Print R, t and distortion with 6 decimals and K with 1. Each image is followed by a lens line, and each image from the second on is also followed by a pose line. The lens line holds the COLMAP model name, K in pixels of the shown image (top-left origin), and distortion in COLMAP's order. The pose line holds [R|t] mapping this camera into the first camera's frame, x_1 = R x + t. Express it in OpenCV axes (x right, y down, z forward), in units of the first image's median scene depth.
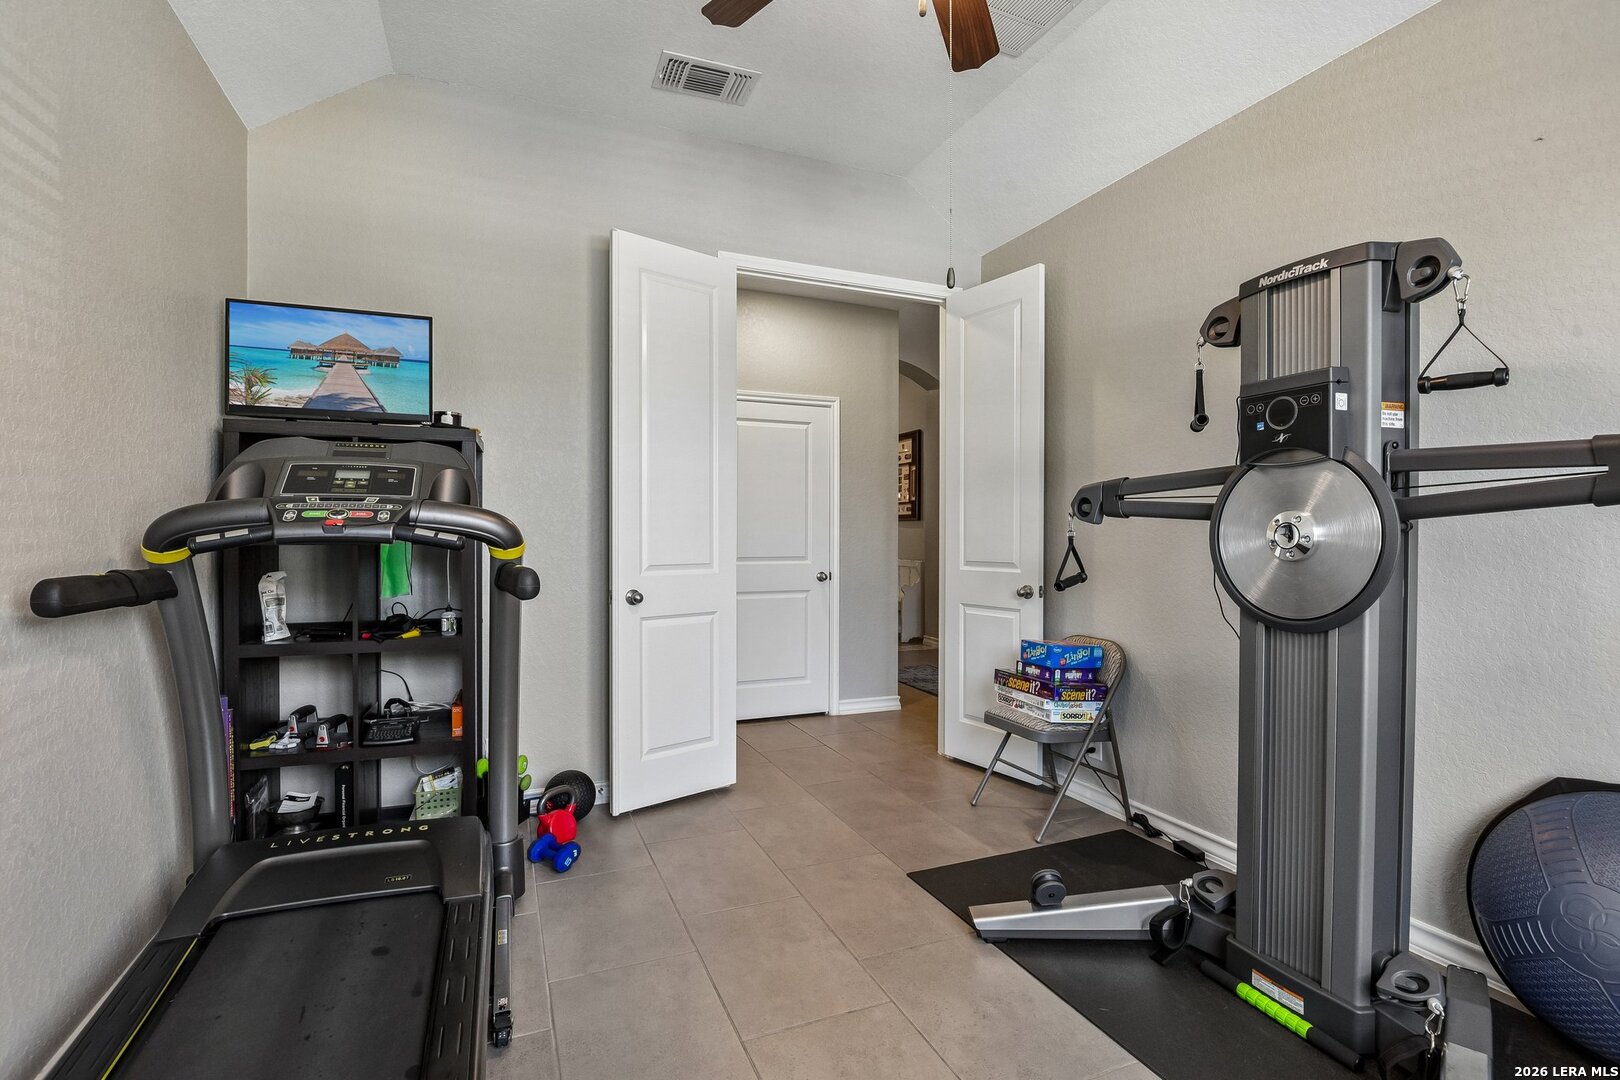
lens RADIAL K [[745.9, 0, 813.2], [0, 745.9, 545.1], [0, 0, 1]] dist [-0.011453, -0.006092]
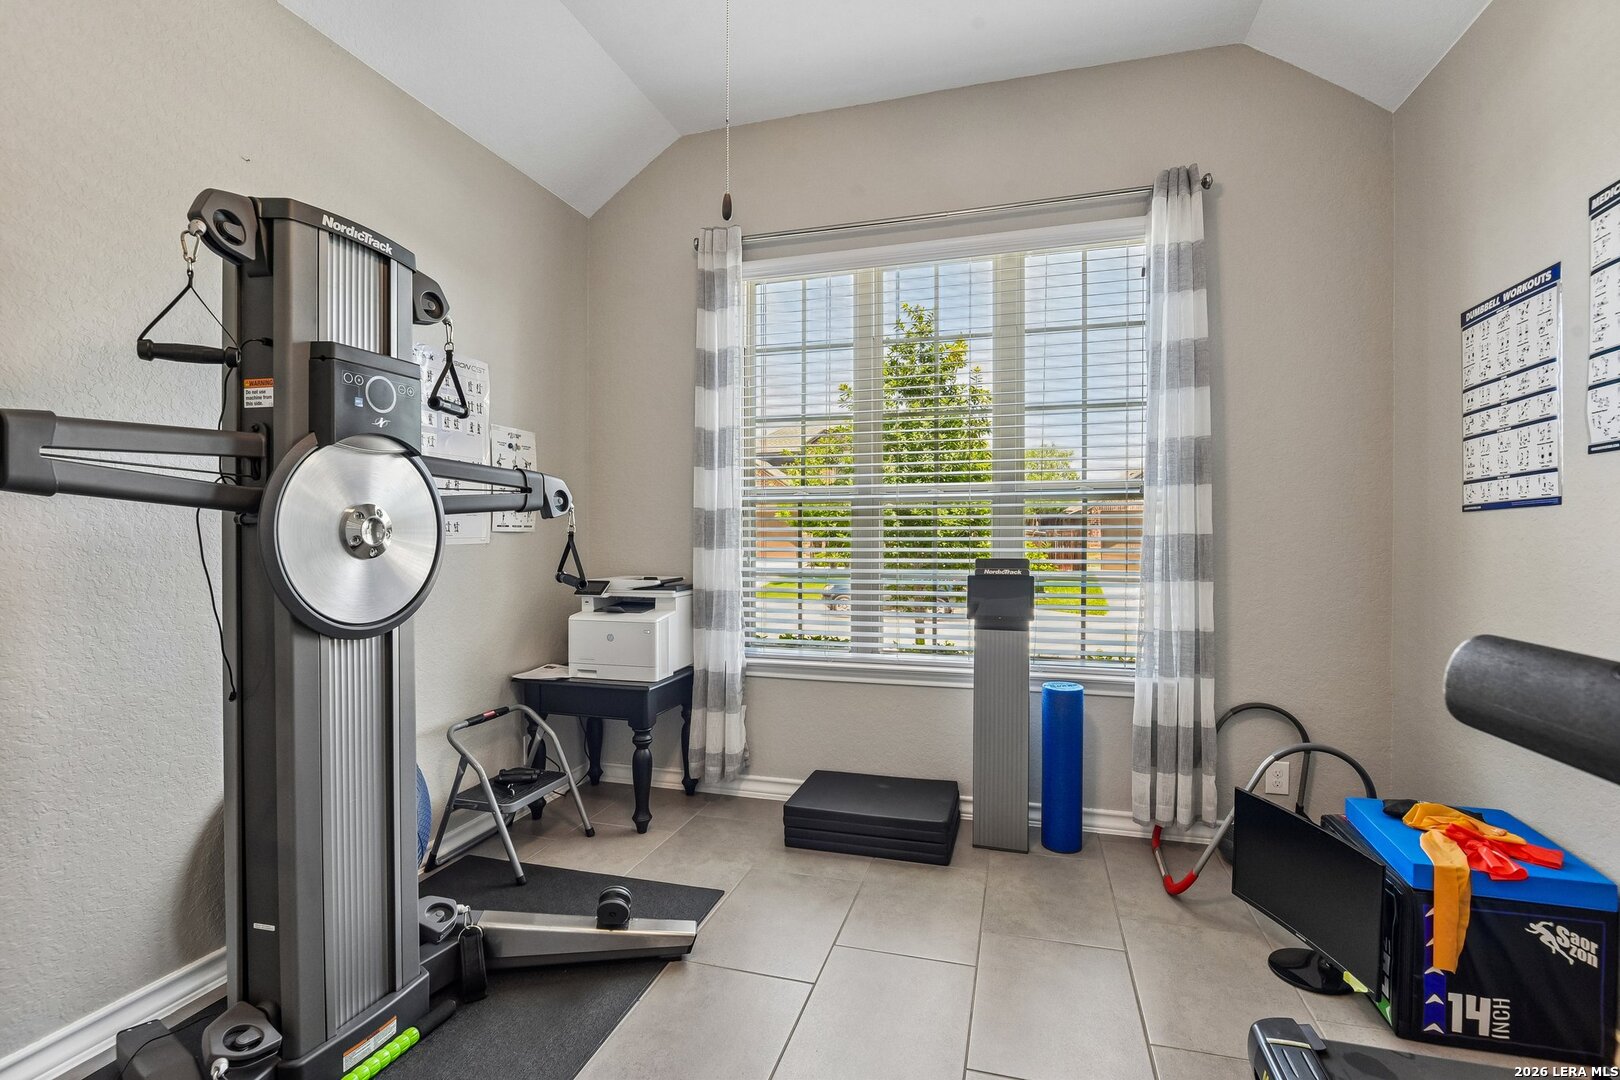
lens RADIAL K [[745.9, 0, 813.1], [0, 745.9, 534.7], [0, 0, 1]] dist [-0.011453, -0.006092]
pose [[-0.778514, -0.009506, 0.627555, -0.341806], [-0.002970, 0.999930, 0.011462, -0.020337], [-0.627620, 0.007060, -0.778488, 1.366016]]
